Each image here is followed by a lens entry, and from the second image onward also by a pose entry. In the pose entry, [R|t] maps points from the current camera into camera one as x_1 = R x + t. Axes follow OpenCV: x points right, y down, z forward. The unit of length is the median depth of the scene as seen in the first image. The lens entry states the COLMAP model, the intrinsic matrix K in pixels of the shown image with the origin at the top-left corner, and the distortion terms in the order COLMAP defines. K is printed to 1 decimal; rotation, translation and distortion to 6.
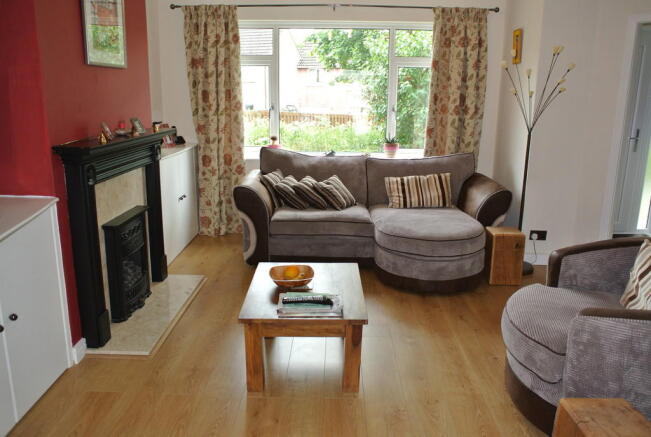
lens RADIAL K [[510.2, 0, 323.9], [0, 510.2, 218.8], [0, 0, 1]] dist [-0.057359, 0.012319]
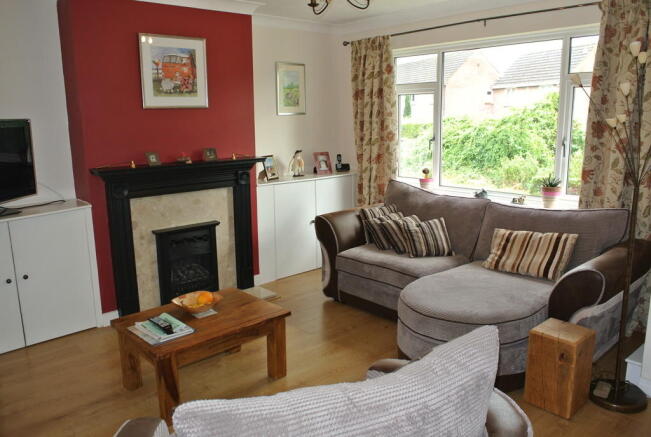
lens RADIAL K [[510.2, 0, 323.6], [0, 510.2, 217.2], [0, 0, 1]] dist [-0.057359, 0.012319]
pose [[0.673819, 0.122225, -0.728718, 0.493734], [-0.154751, 0.987696, 0.022569, -0.072533], [0.722510, 0.097563, 0.684442, 0.260197]]
